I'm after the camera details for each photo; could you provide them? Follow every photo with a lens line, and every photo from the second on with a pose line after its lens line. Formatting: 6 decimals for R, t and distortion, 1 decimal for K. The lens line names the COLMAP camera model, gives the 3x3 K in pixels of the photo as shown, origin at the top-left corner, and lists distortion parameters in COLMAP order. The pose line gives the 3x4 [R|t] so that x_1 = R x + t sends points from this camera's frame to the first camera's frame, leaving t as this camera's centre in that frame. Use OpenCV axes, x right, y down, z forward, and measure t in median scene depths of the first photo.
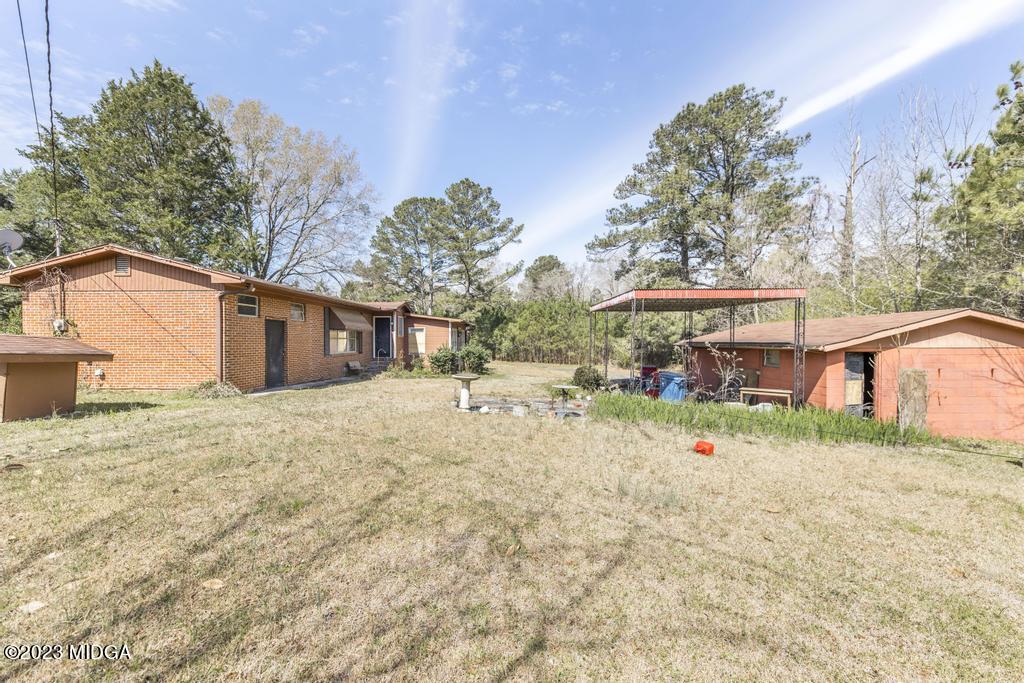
lens RADIAL K [[404.7, 0, 514.5], [0, 404.7, 343.9], [0, 0, 1]] dist [-0.000856, 0.000390]
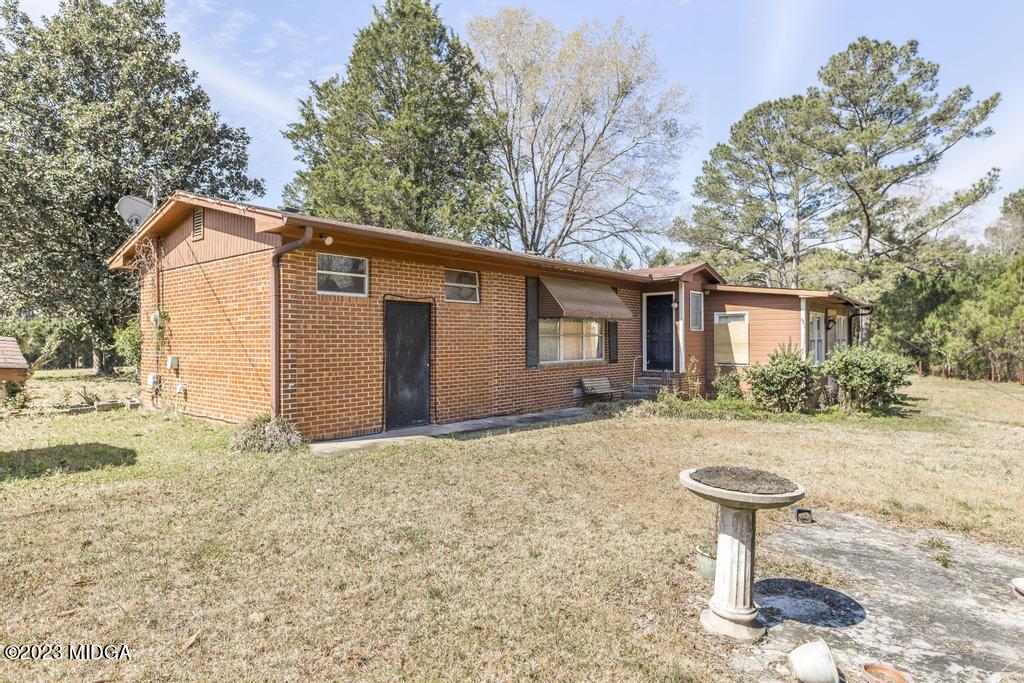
lens RADIAL K [[586.4, 0, 512.4], [0, 586.4, 336.9], [0, 0, 1]] dist [0.001601, 0.001854]
pose [[0.784650, -0.007327, -0.619896, -0.002243], [0.000548, 0.999938, -0.011125, -0.001660], [0.619939, 0.008390, 0.784605, 0.233383]]
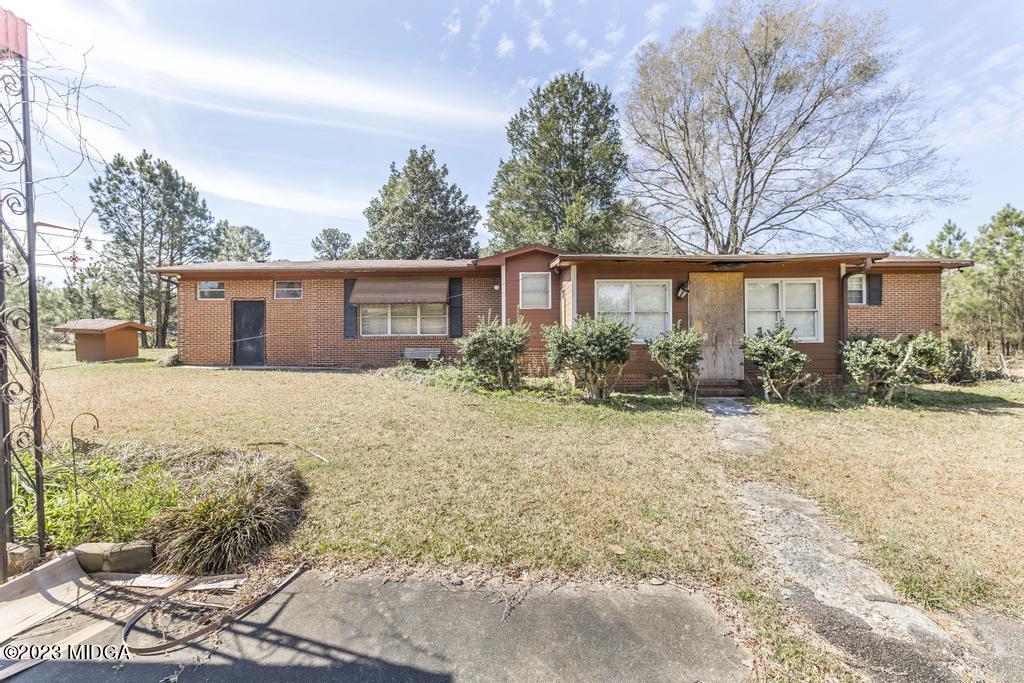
lens RADIAL K [[404.7, 0, 511.2], [0, 404.7, 333.5], [0, 0, 1]] dist [-0.000856, 0.000390]
pose [[0.042498, -0.006720, -0.999074, 0.230548], [-0.001593, 0.999976, -0.006794, 0.015276], [0.999095, 0.001880, 0.042487, 0.794096]]
